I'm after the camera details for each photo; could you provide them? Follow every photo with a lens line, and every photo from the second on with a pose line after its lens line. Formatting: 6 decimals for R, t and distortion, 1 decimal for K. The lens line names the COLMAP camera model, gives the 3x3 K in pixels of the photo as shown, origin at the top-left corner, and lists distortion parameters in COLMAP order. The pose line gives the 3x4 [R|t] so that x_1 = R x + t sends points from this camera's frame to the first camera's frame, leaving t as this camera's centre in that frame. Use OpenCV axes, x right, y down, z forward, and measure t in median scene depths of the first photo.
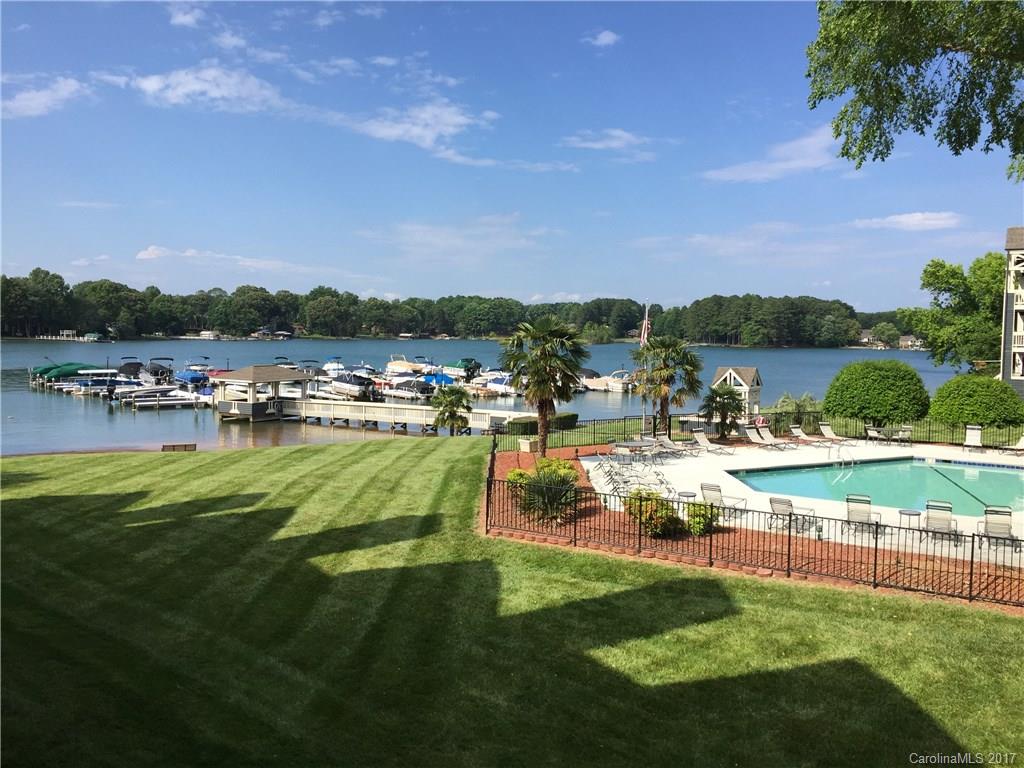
lens RADIAL K [[892.7, 0, 510.3], [0, 892.7, 390.2], [0, 0, 1]] dist [0.092406, -0.096008]
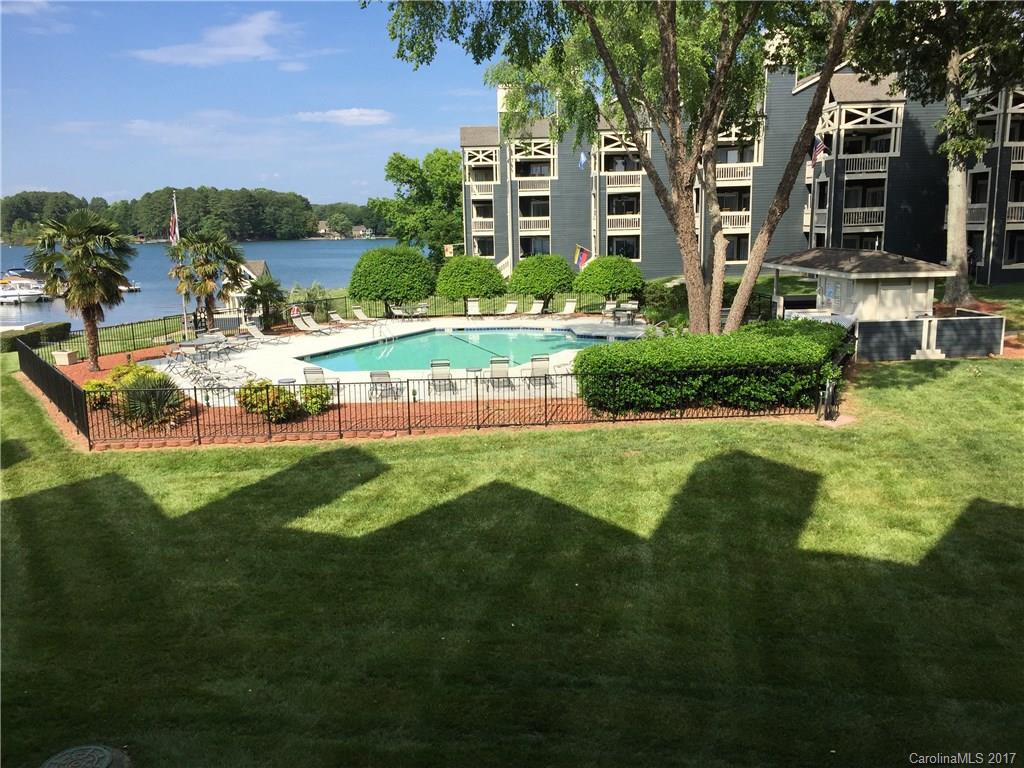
lens RADIAL K [[892.7, 0, 511.4], [0, 892.7, 388.3], [0, 0, 1]] dist [0.092406, -0.096008]
pose [[0.825336, -0.135744, 0.548083, -0.167632], [0.072874, 0.988162, 0.135000, 0.002105], [-0.559920, -0.071480, 0.825457, -0.016483]]
